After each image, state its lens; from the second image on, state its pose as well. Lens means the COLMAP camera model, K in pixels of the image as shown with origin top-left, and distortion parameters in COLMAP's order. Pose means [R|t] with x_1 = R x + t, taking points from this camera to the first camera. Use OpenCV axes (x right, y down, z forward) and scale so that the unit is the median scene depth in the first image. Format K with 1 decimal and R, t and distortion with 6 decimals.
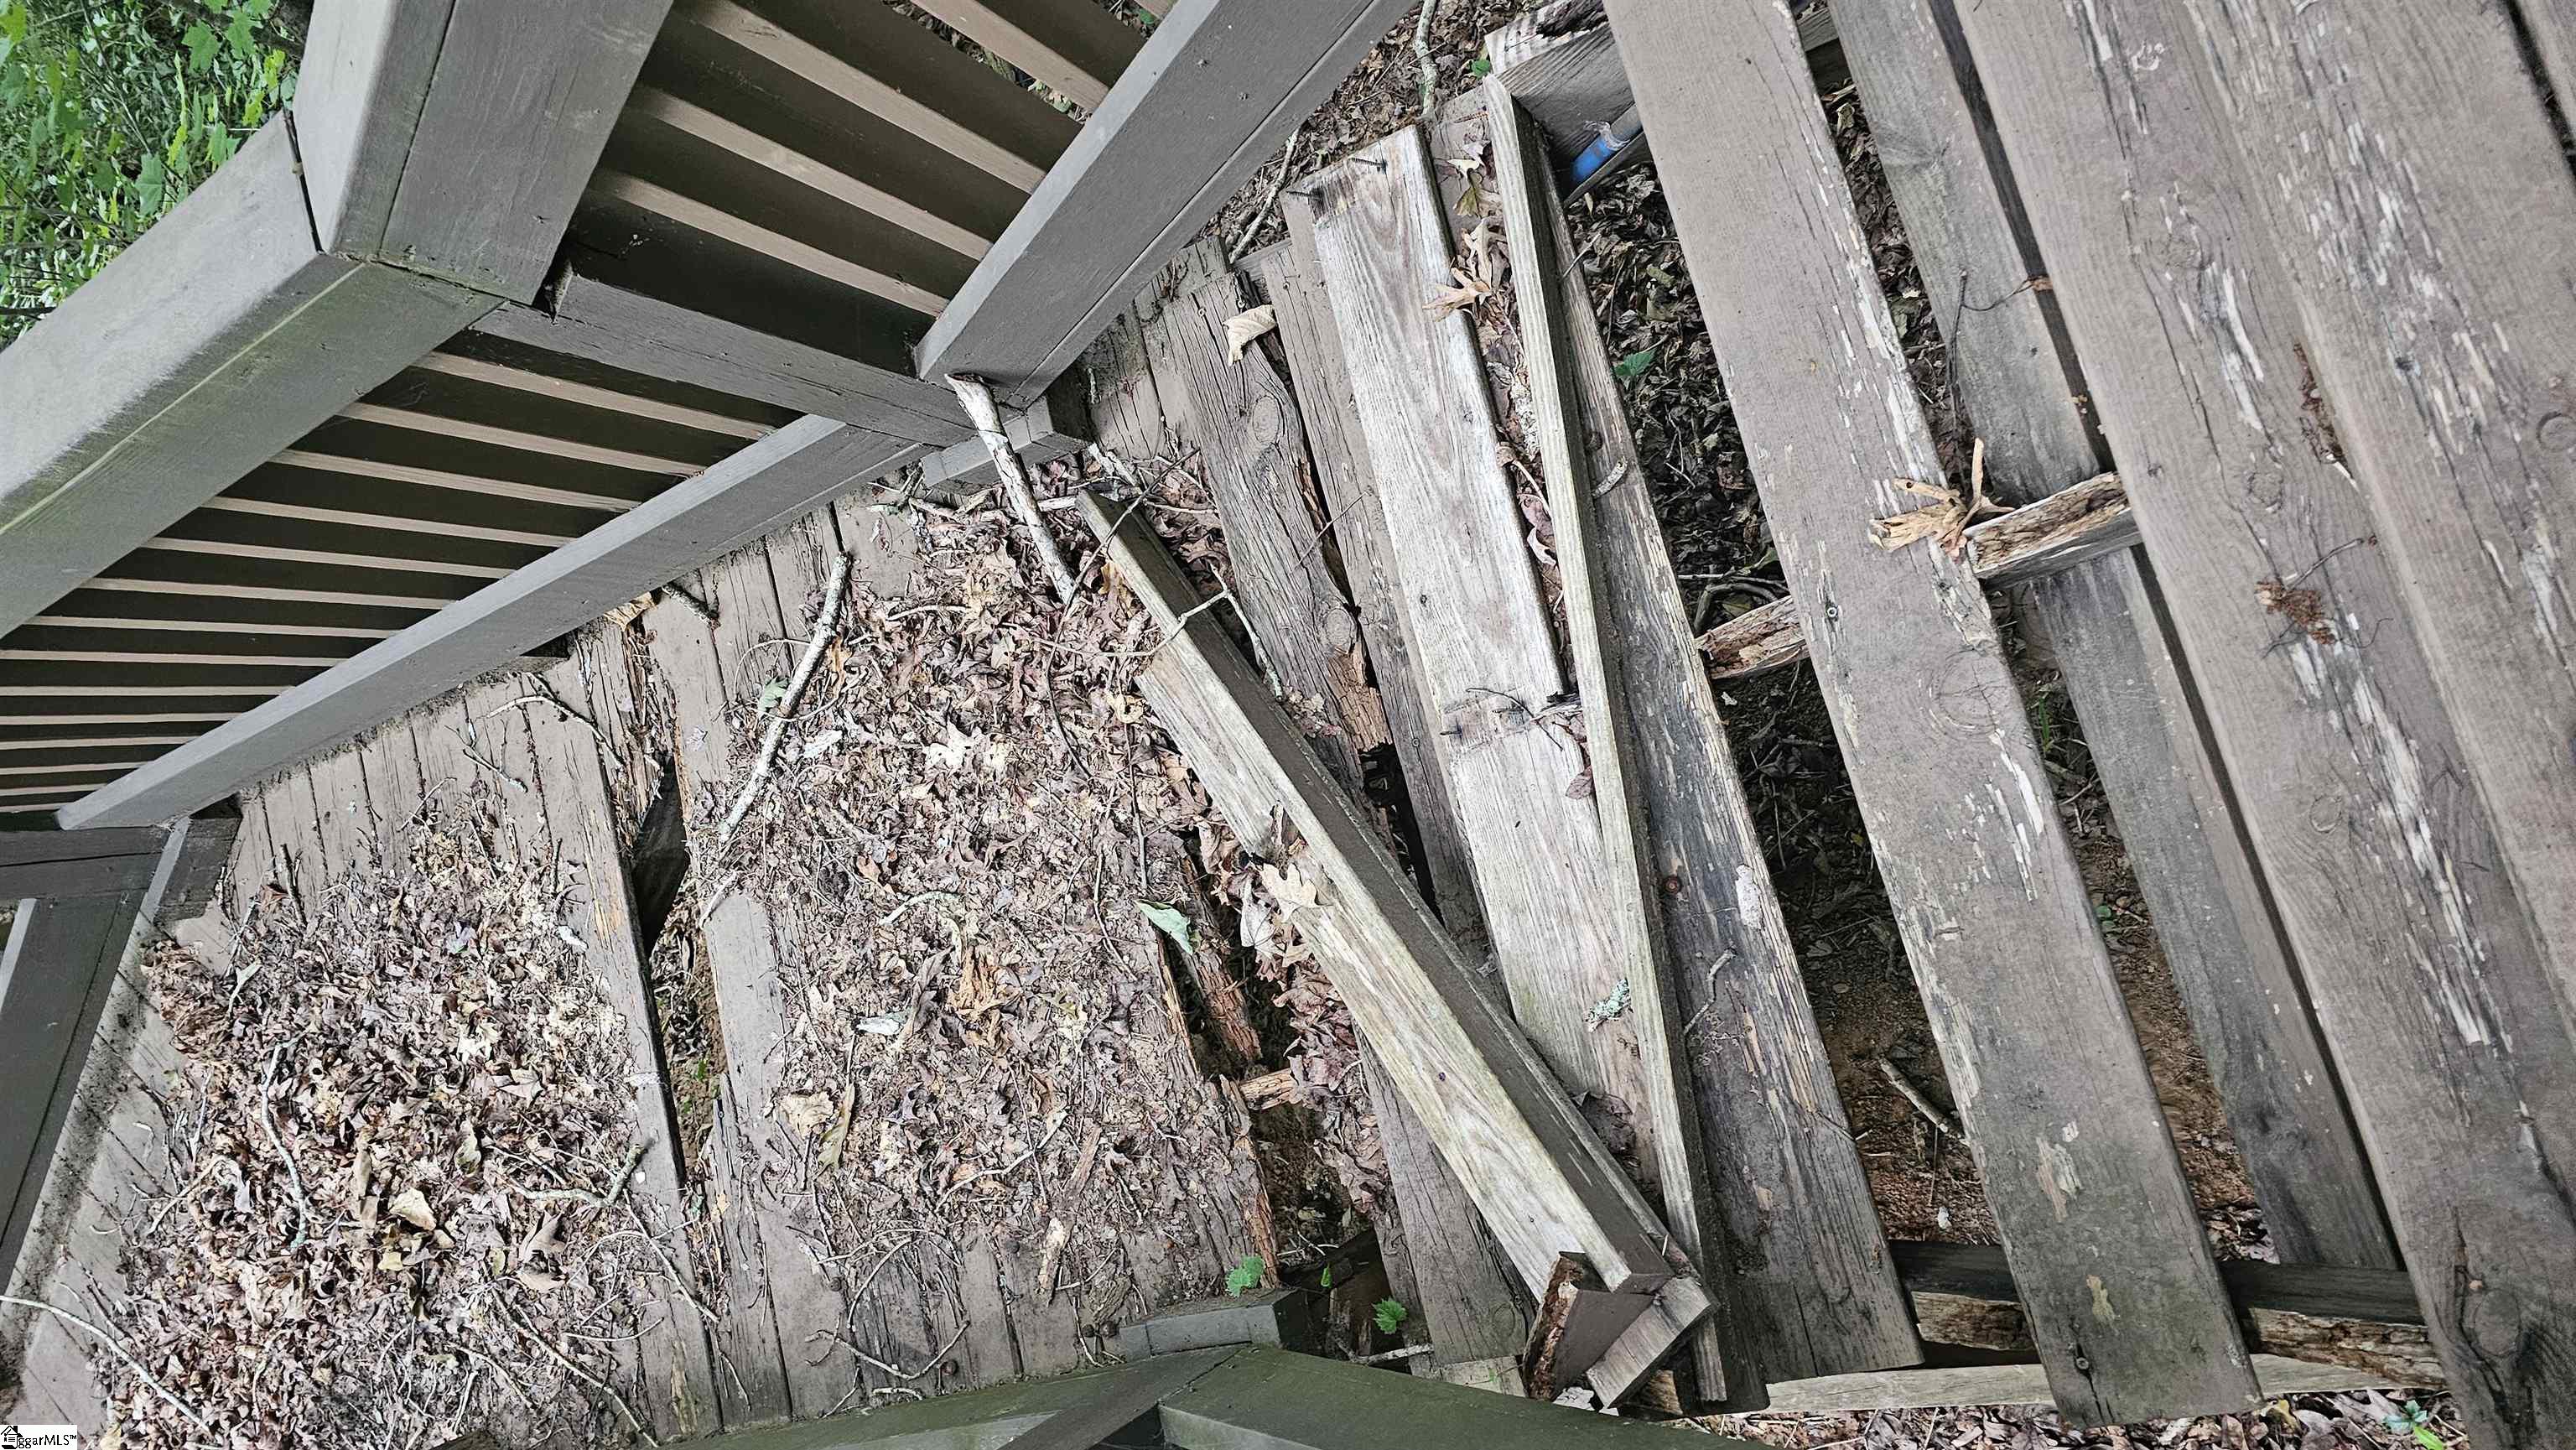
lens RADIAL K [[1708.8, 0, 1287.4], [0, 1708.8, 711.7], [0, 0, 1]] dist [0.039845, -0.049871]
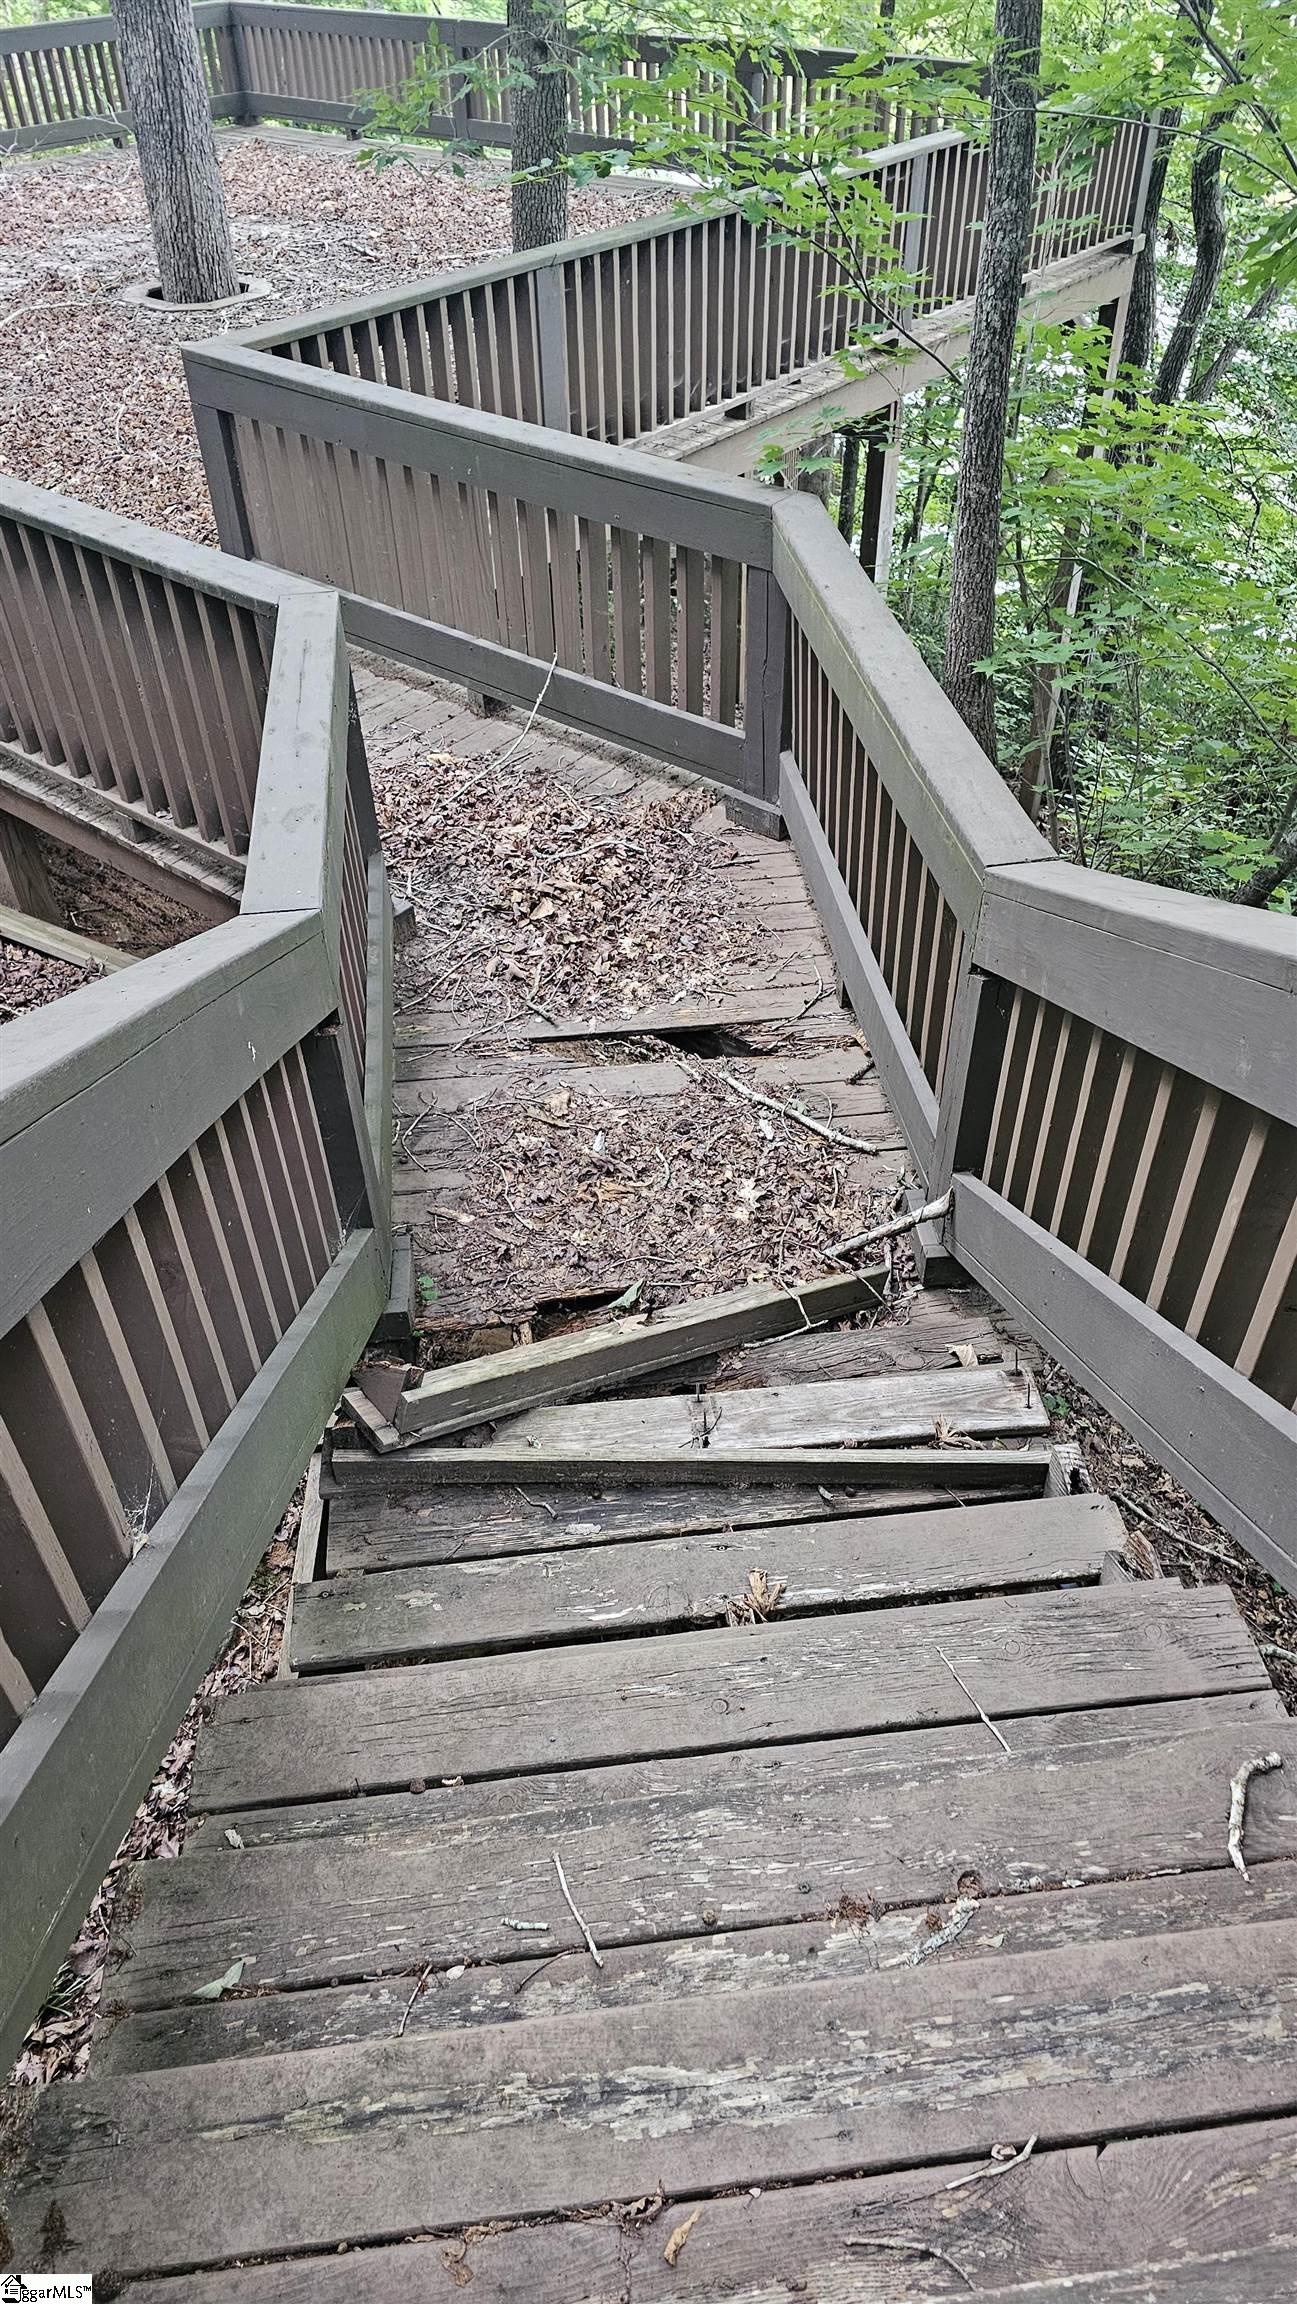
lens RADIAL K [[1528.3, 0, 648.5], [0, 1528.3, 1152.0], [0, 0, 1]] dist [0.039845, -0.049871]
pose [[-0.147365, 0.928263, -0.341484, 0.265107], [-0.980700, -0.092278, 0.172372, -0.121246], [0.128496, 0.360295, 0.923946, -0.379775]]
